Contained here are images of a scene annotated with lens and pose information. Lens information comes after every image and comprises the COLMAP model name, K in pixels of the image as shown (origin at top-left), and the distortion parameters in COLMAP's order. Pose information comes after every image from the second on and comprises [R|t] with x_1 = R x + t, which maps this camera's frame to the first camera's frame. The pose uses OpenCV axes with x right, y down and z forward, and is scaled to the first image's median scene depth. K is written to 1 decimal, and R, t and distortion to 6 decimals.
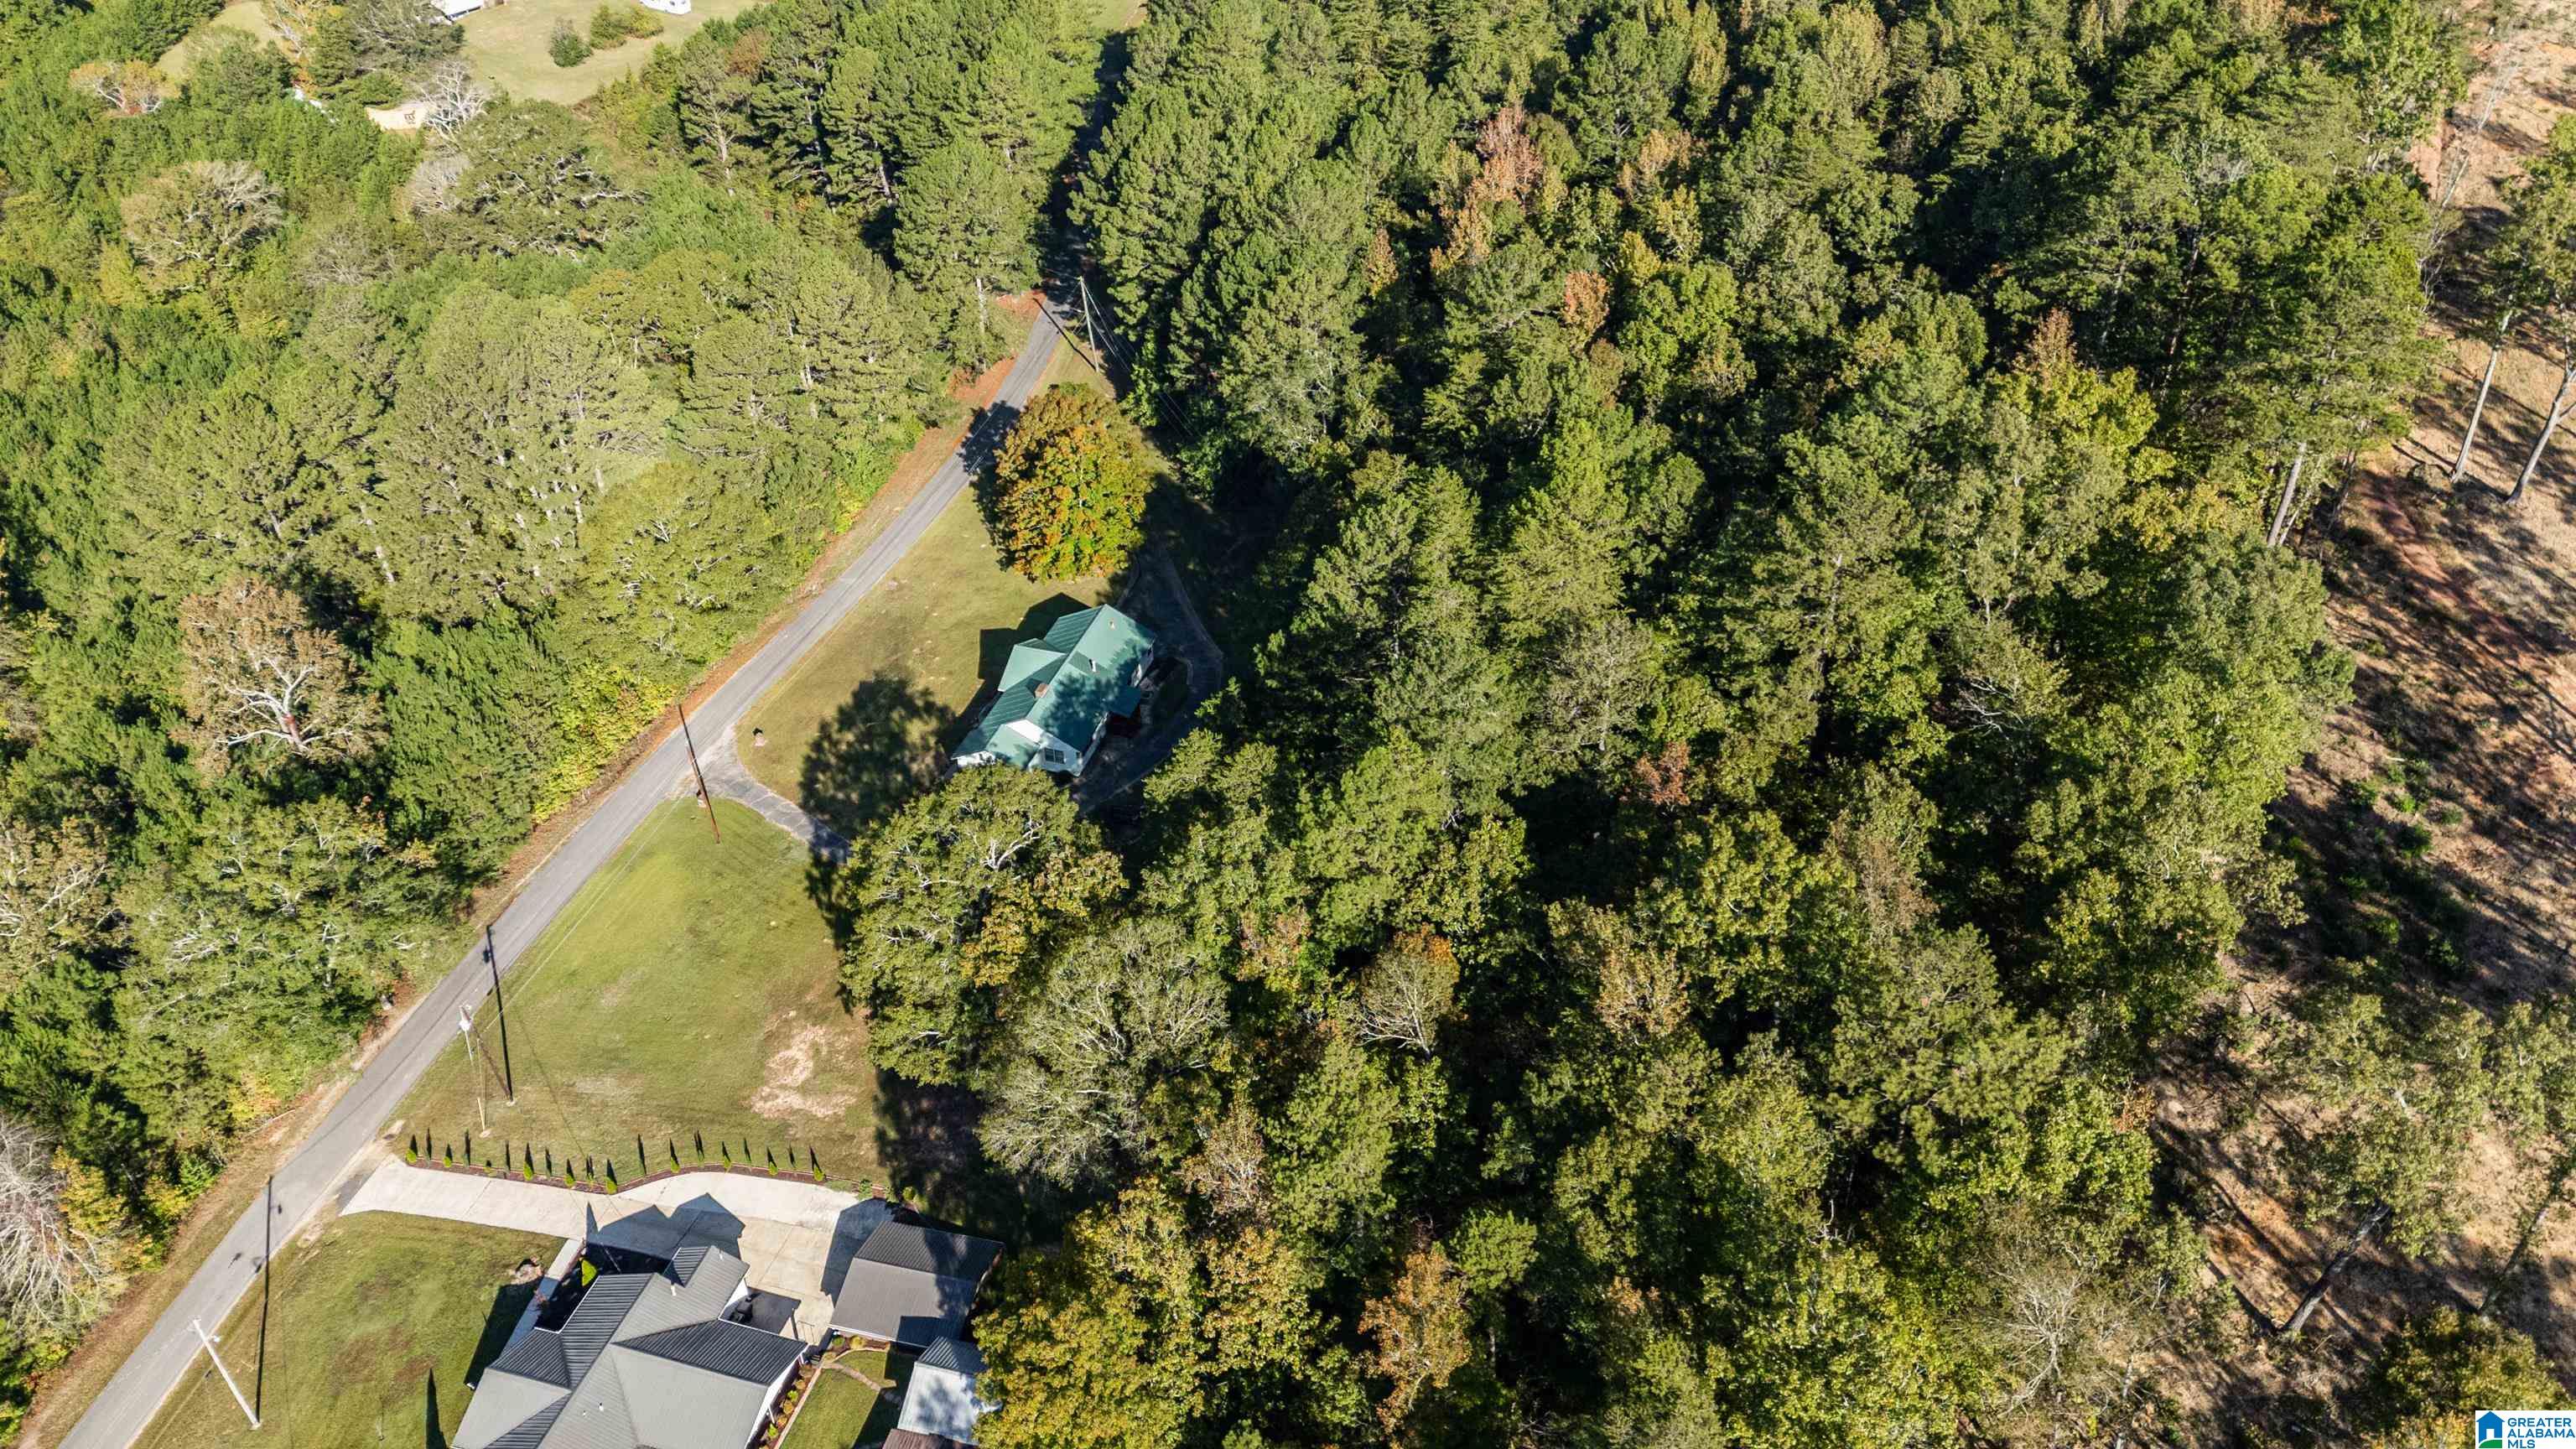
lens RADIAL K [[1858.9, 0, 1296.2], [0, 1858.9, 738.3], [0, 0, 1]] dist [0.047393, -0.031141]
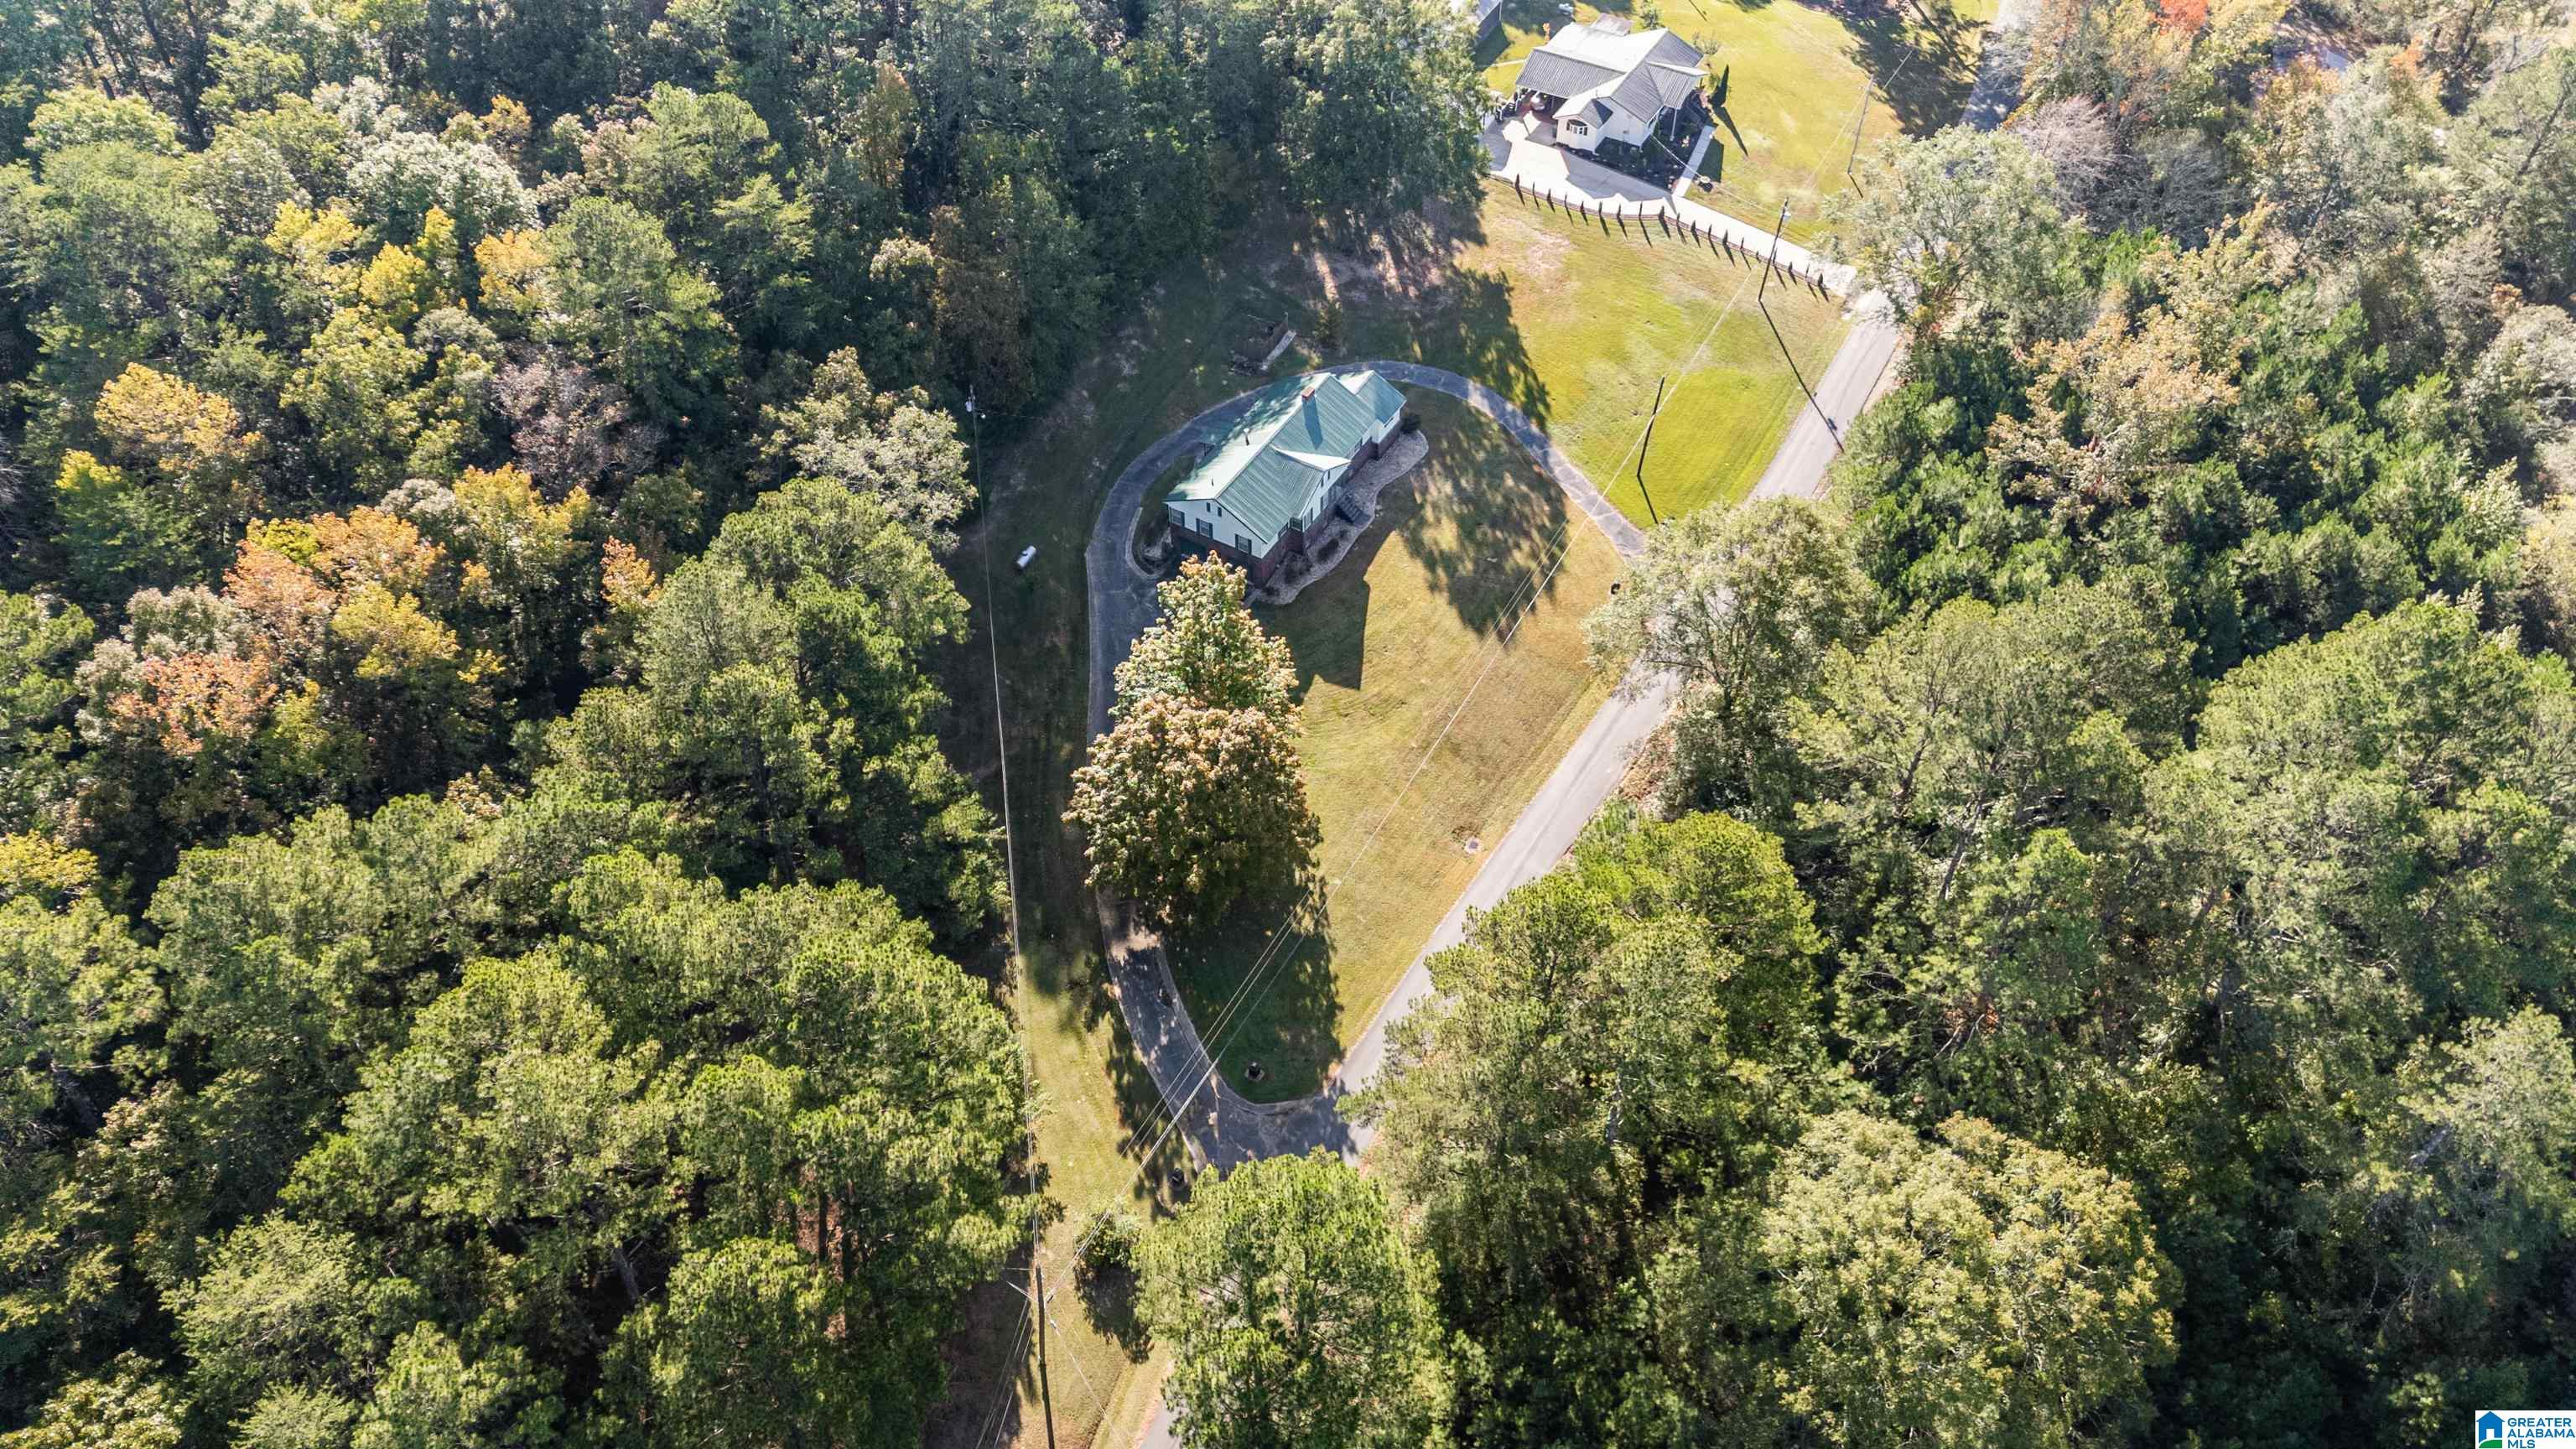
lens RADIAL K [[1858.9, 0, 1296.2], [0, 1858.9, 738.3], [0, 0, 1]] dist [0.047393, -0.031141]
pose [[-0.975224, -0.163264, 0.149275, -0.300294], [0.140957, 0.061462, 0.988106, -0.952783], [-0.170497, 0.984666, -0.036926, 1.207105]]
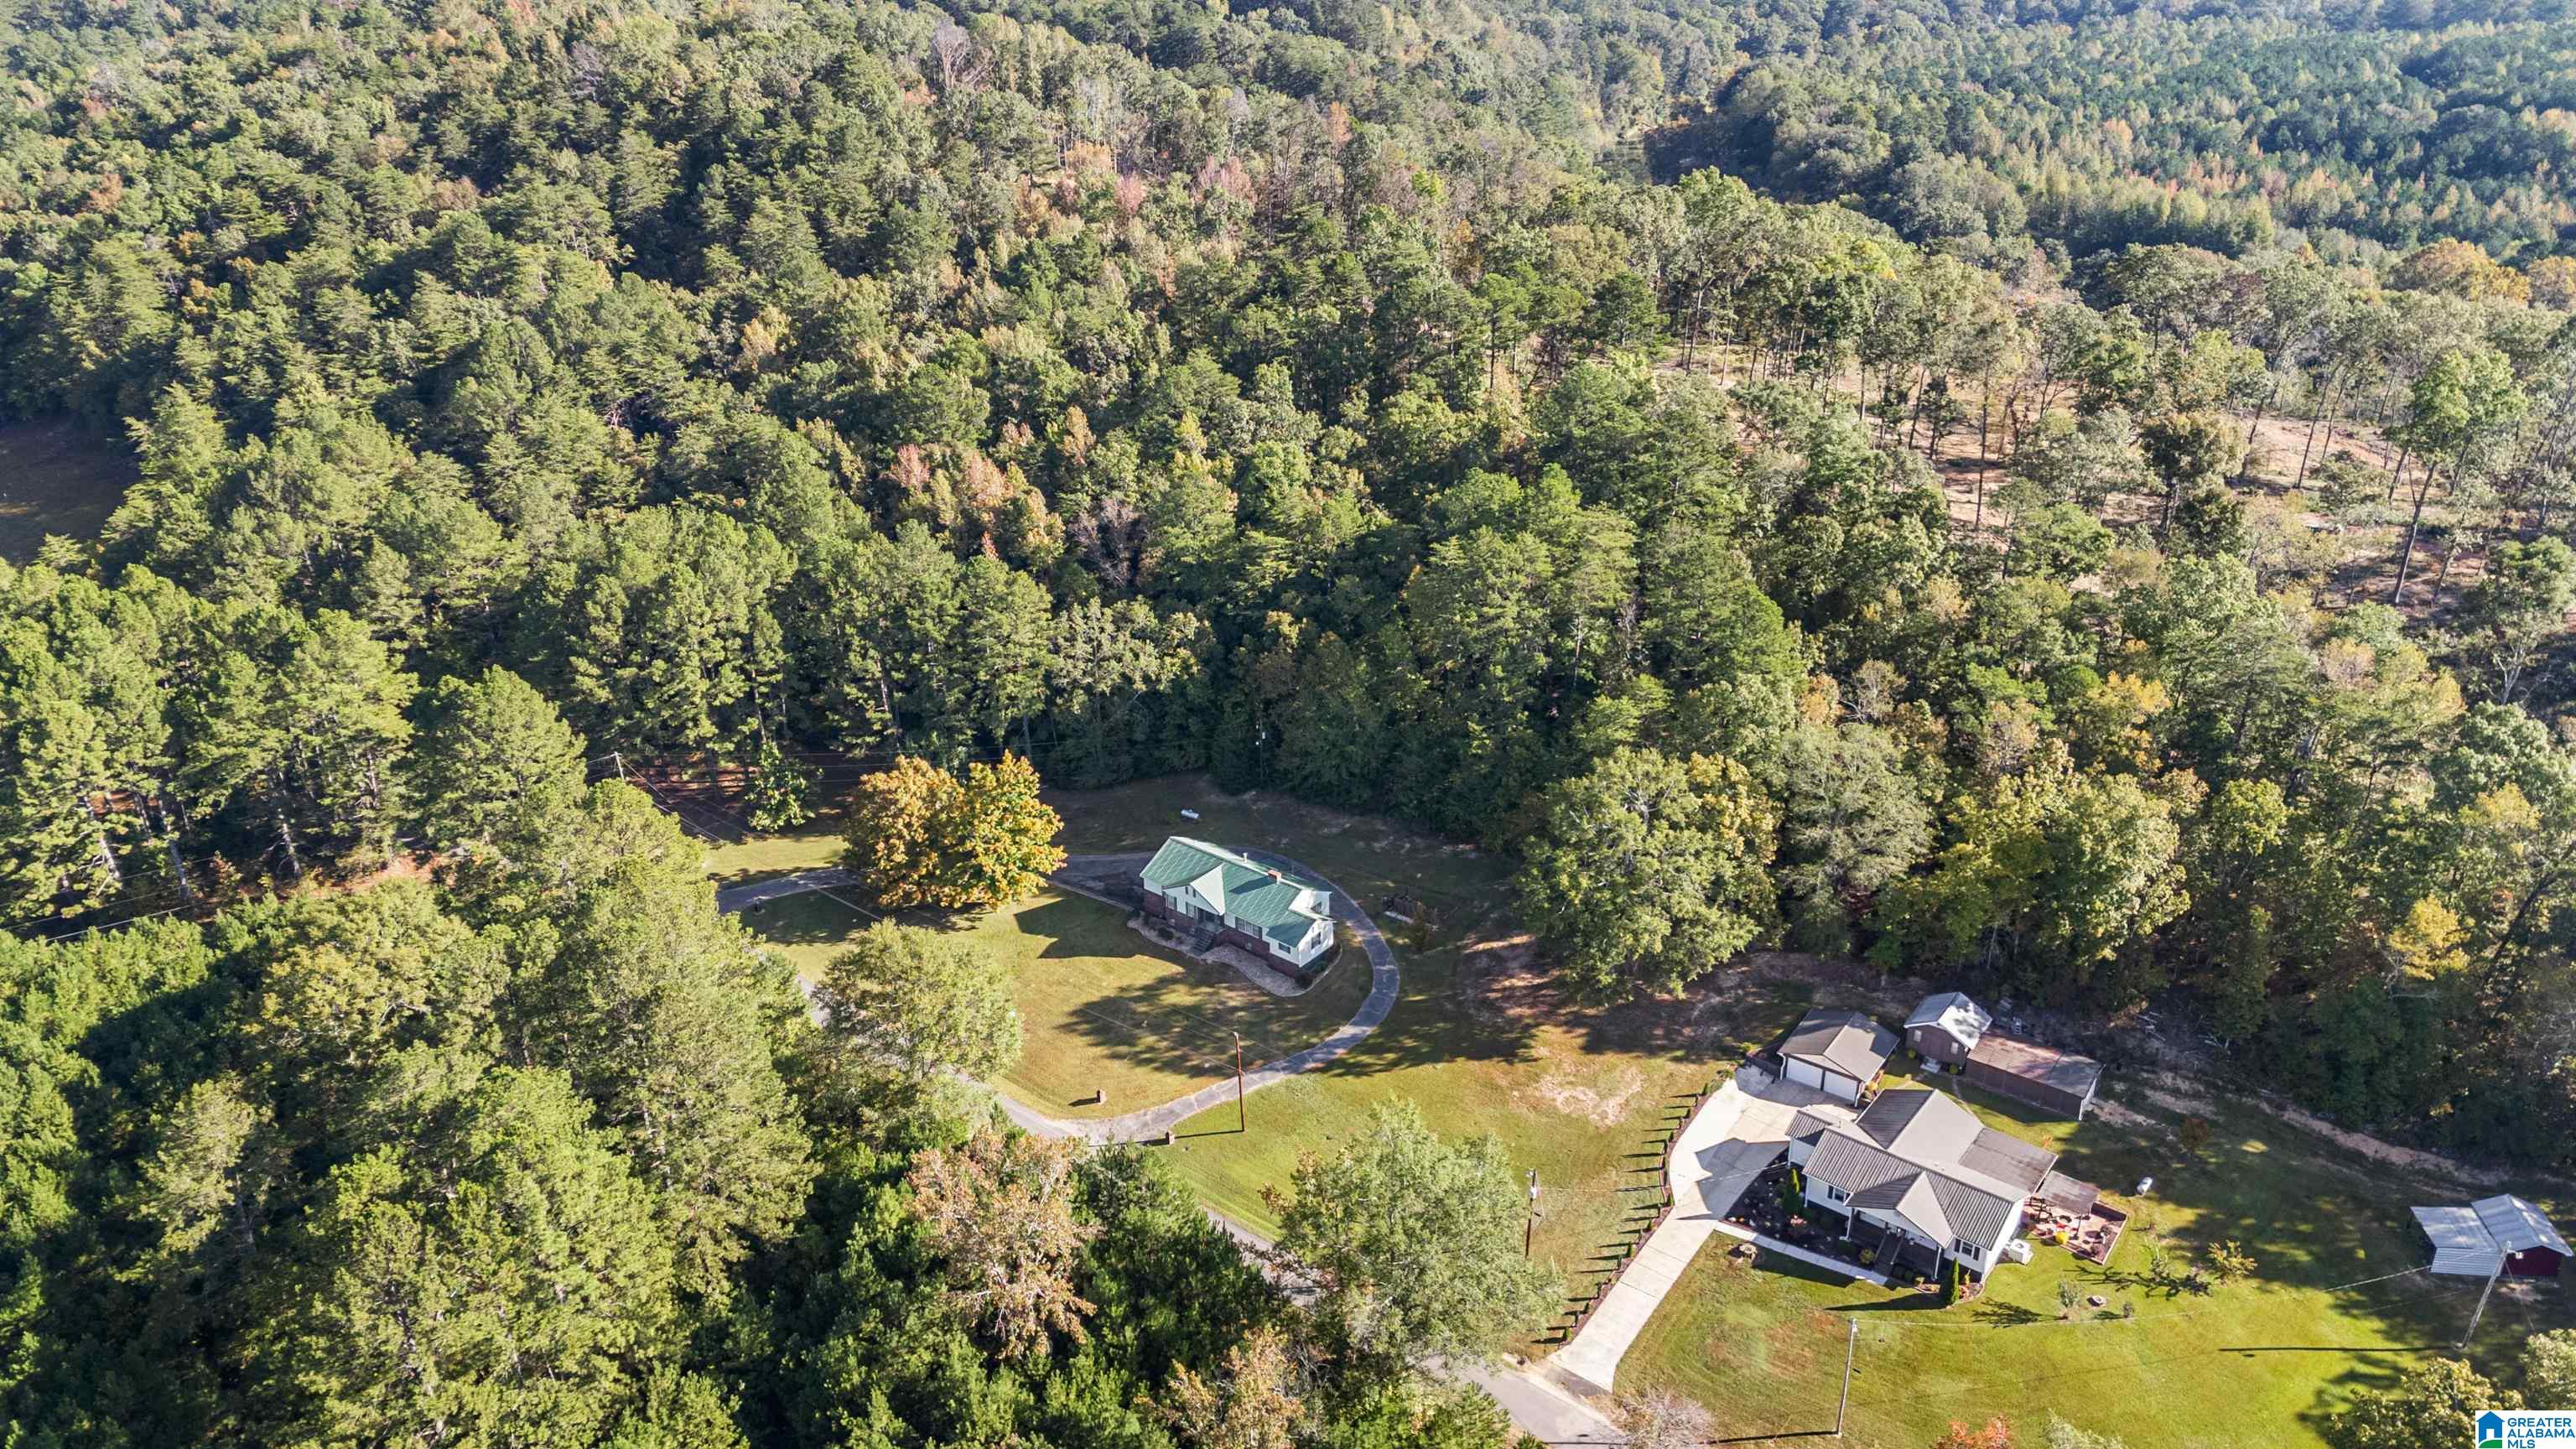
lens RADIAL K [[1858.9, 0, 1296.2], [0, 1858.9, 738.3], [0, 0, 1]] dist [0.047393, -0.031141]
pose [[0.359477, -0.408541, 0.838970, -1.082742], [0.587053, 0.797874, 0.136992, -0.246103], [-0.725359, 0.443274, 0.526652, 0.331614]]
